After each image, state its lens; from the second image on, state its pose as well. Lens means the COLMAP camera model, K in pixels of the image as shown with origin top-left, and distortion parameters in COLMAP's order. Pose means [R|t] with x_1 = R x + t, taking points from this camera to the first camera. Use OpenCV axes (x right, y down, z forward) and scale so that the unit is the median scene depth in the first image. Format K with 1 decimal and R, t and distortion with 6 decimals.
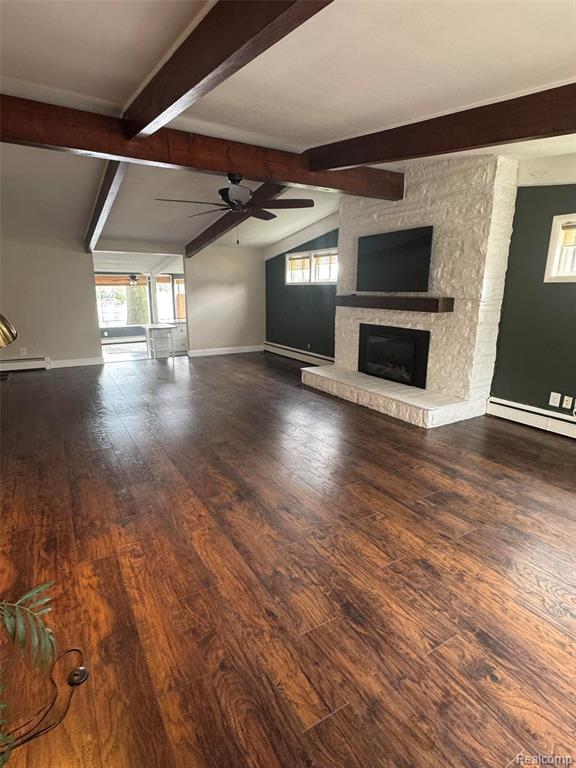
lens RADIAL K [[413.3, 0, 288.0], [0, 413.3, 384.0], [0, 0, 1]] dist [0.000434, -0.000032]
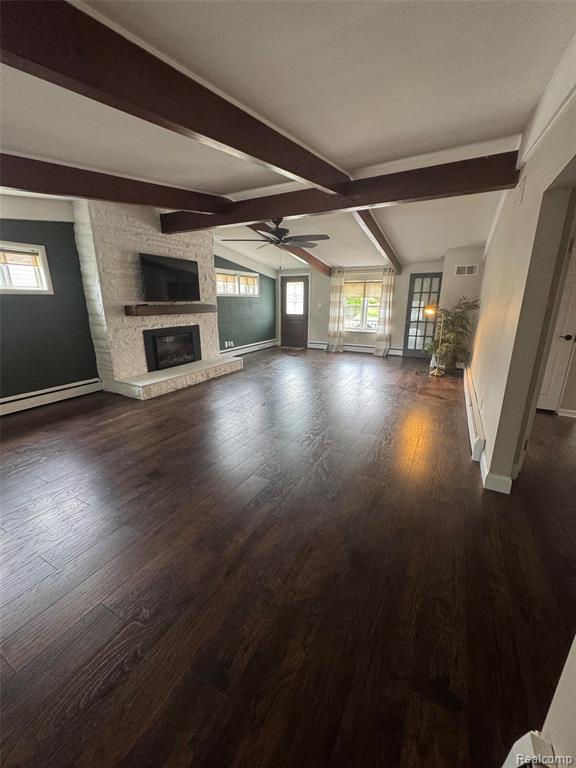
lens RADIAL K [[306.5, 0, 288.0], [0, 306.5, 384.0], [0, 0, 1]] dist [-0.000640, -0.000046]
pose [[-0.514716, -0.232191, 0.825321, -0.848874], [0.196075, 0.905239, 0.376958, -0.282765], [-0.834639, 0.355851, -0.420414, 1.202351]]
